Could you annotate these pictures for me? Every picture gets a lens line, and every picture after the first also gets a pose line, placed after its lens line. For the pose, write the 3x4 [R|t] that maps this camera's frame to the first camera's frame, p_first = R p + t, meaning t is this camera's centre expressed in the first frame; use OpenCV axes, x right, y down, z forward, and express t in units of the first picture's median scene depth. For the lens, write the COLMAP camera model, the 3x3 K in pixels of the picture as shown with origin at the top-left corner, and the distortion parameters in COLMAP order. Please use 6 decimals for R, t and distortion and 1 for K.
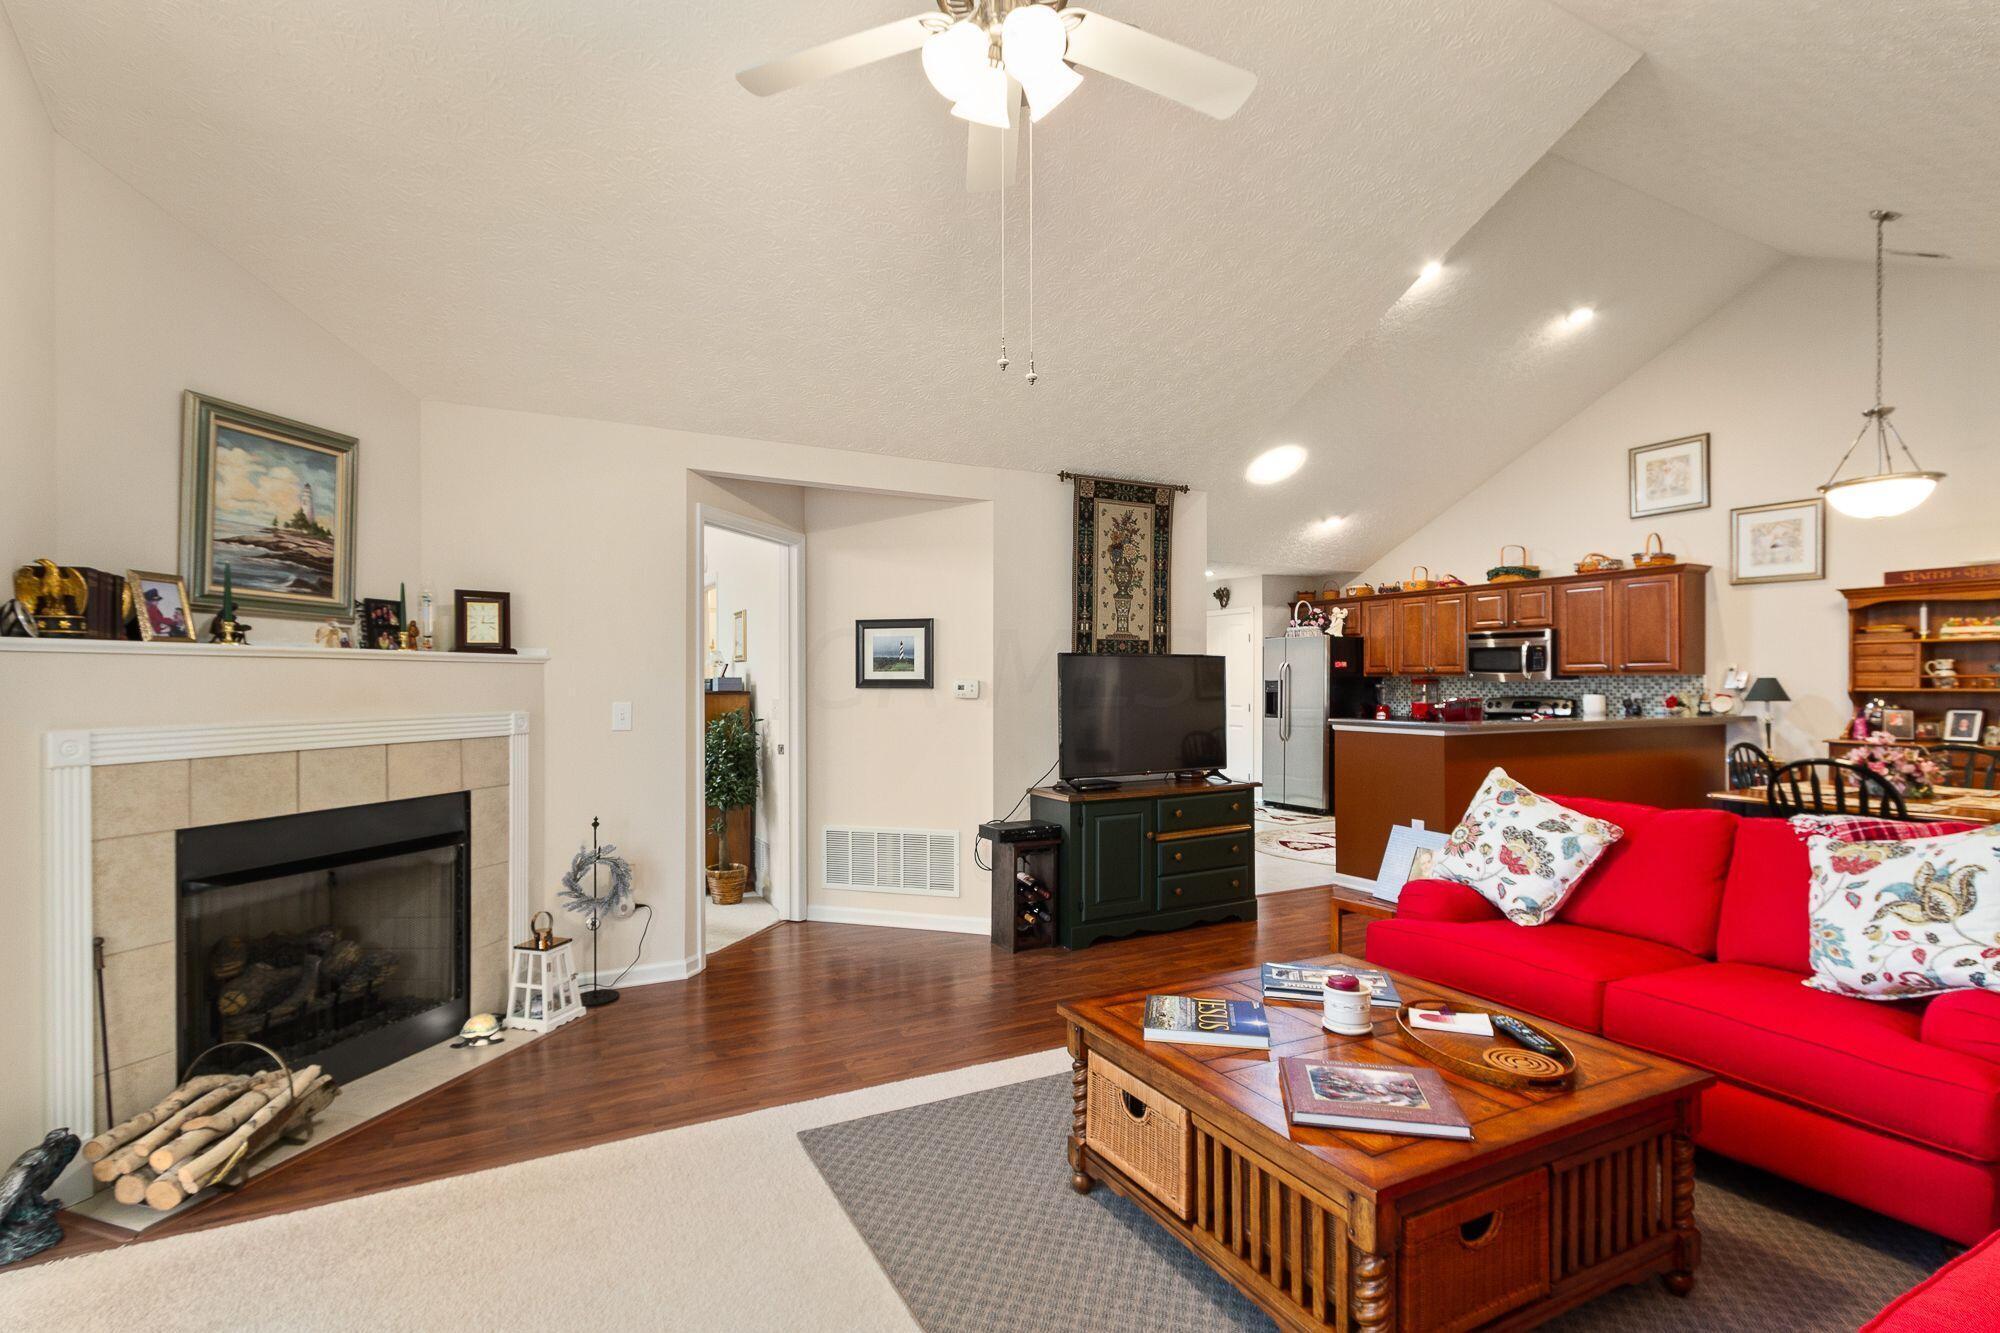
lens RADIAL K [[1004.5, 0, 1007.4], [0, 1004.5, 671.7], [0, 0, 1]] dist [0.000508, -0.003201]
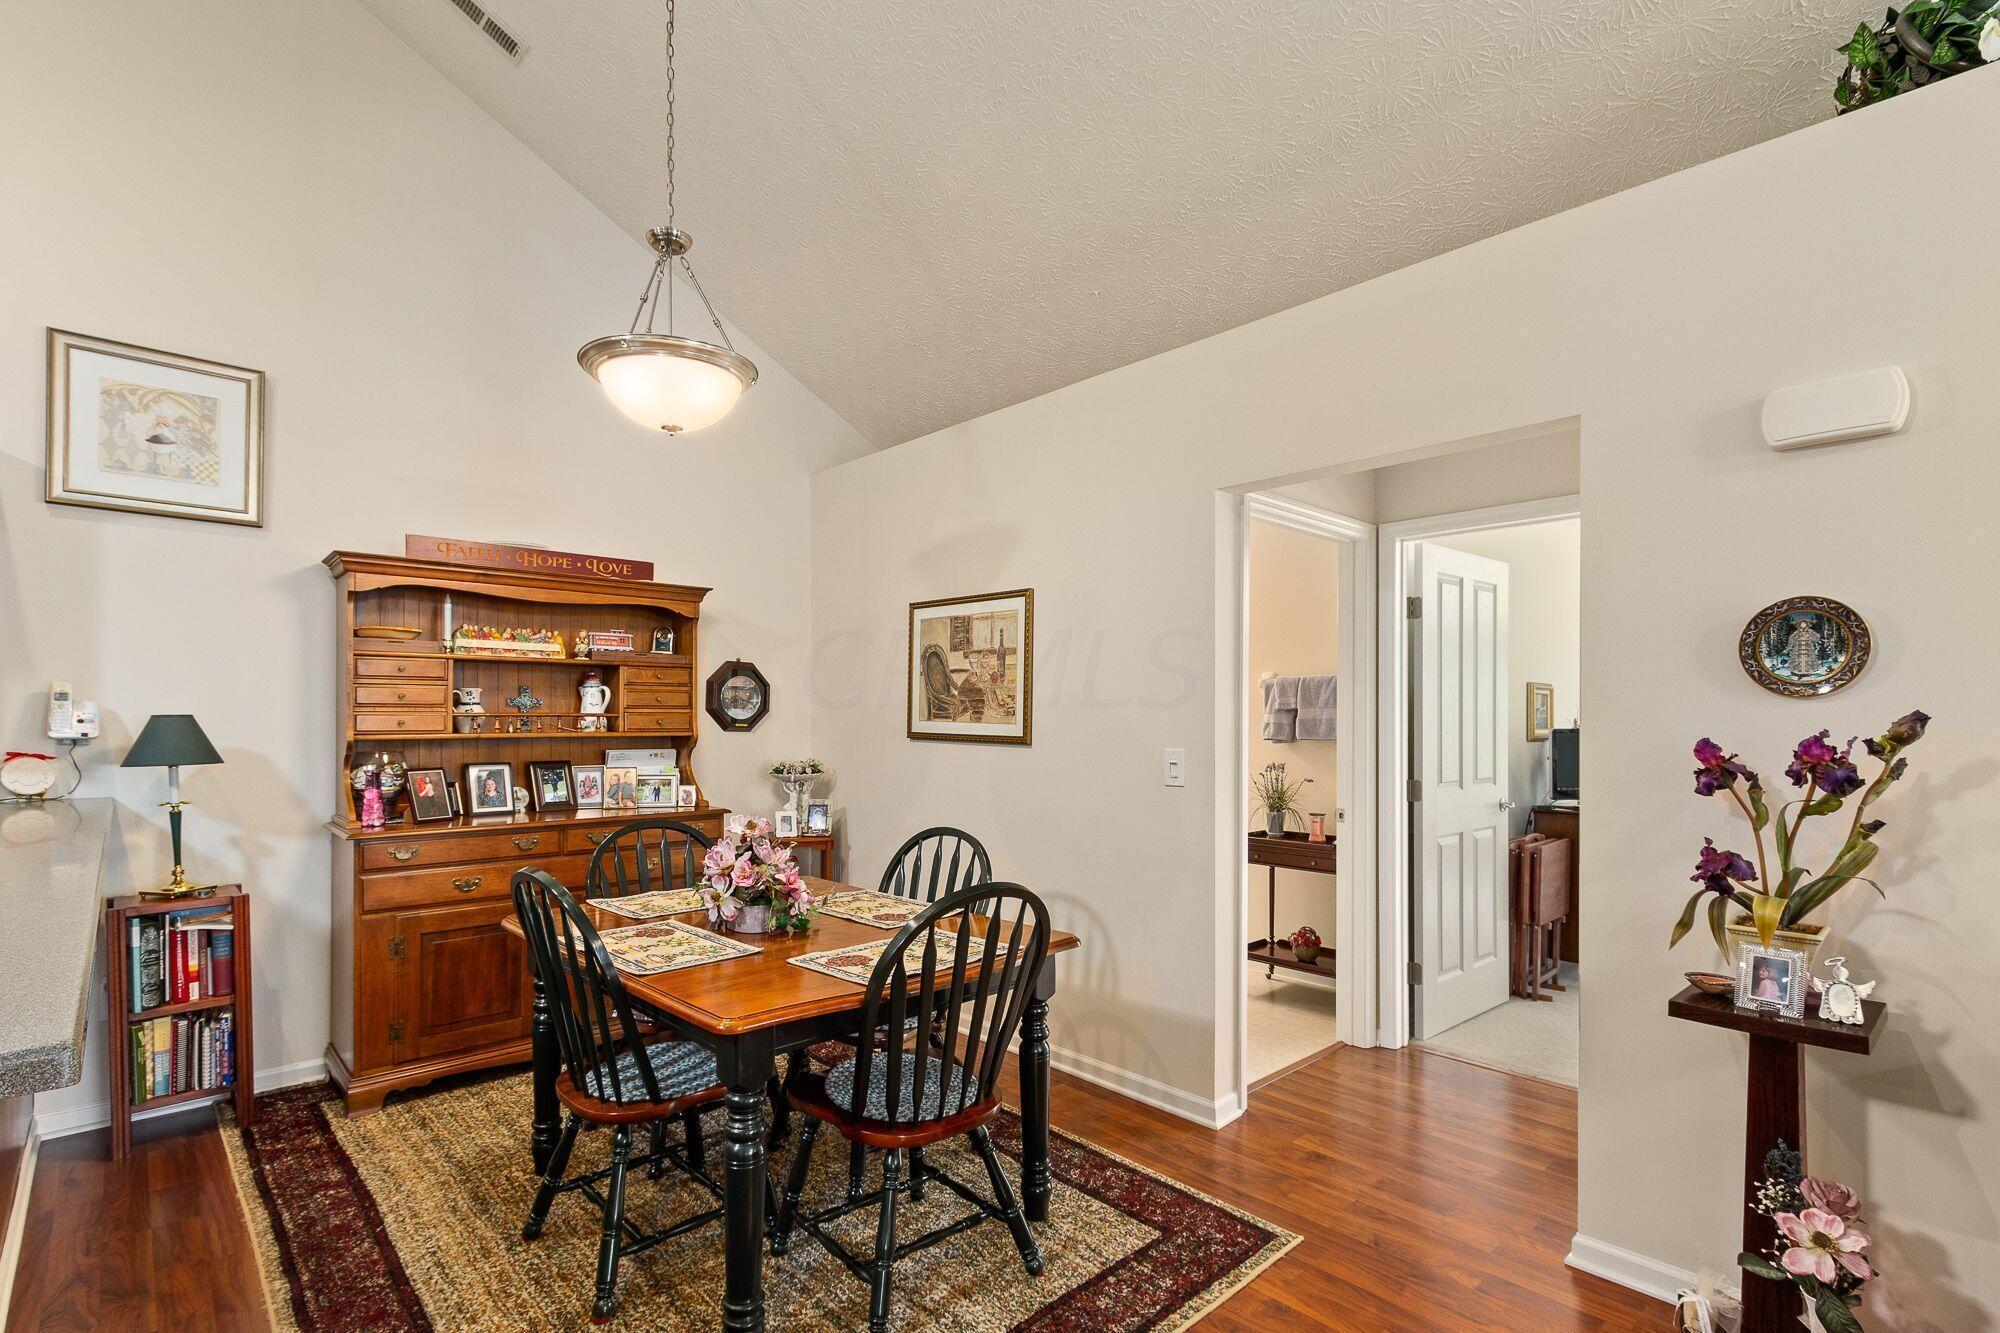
lens RADIAL K [[1004.5, 0, 1035.5], [0, 1004.5, 716.3], [0, 0, 1]] dist [0.000508, -0.003201]
pose [[-0.246630, 0.002086, 0.969107, 0.225926], [-0.008309, 0.999956, -0.004267, 0.005623], [-0.969074, -0.009104, -0.246602, 0.803767]]
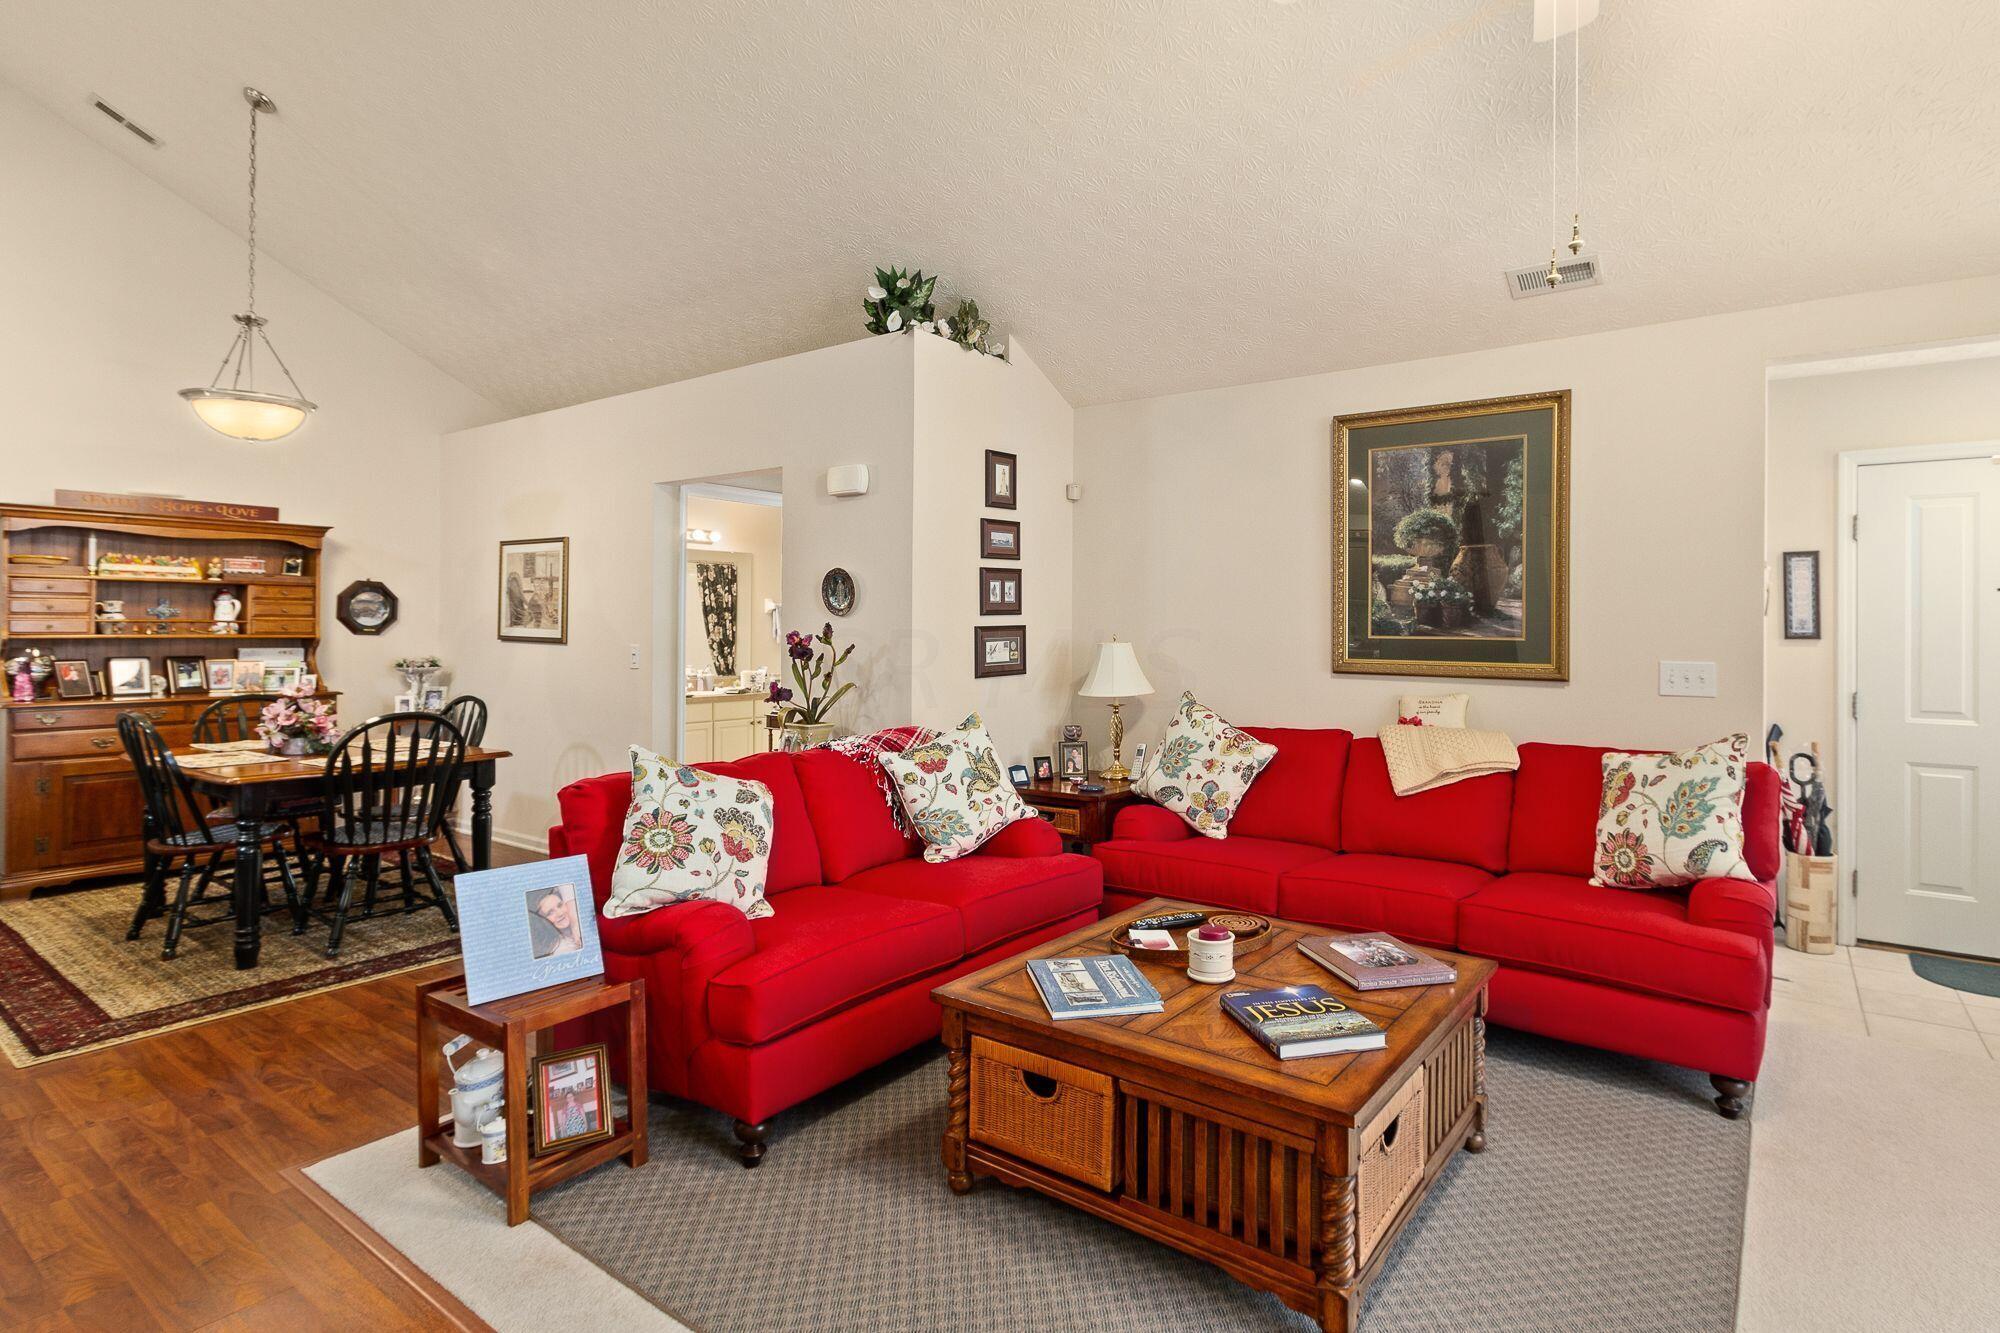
lens RADIAL K [[1004.5, 0, 1085.4], [0, 1004.5, 622.4], [0, 0, 1]] dist [0.000508, -0.003201]
pose [[-0.452061, 0.003780, 0.891979, -0.204113], [-0.011485, 0.999883, -0.010057, 0.005211], [-0.891913, -0.014790, -0.451965, 0.640800]]
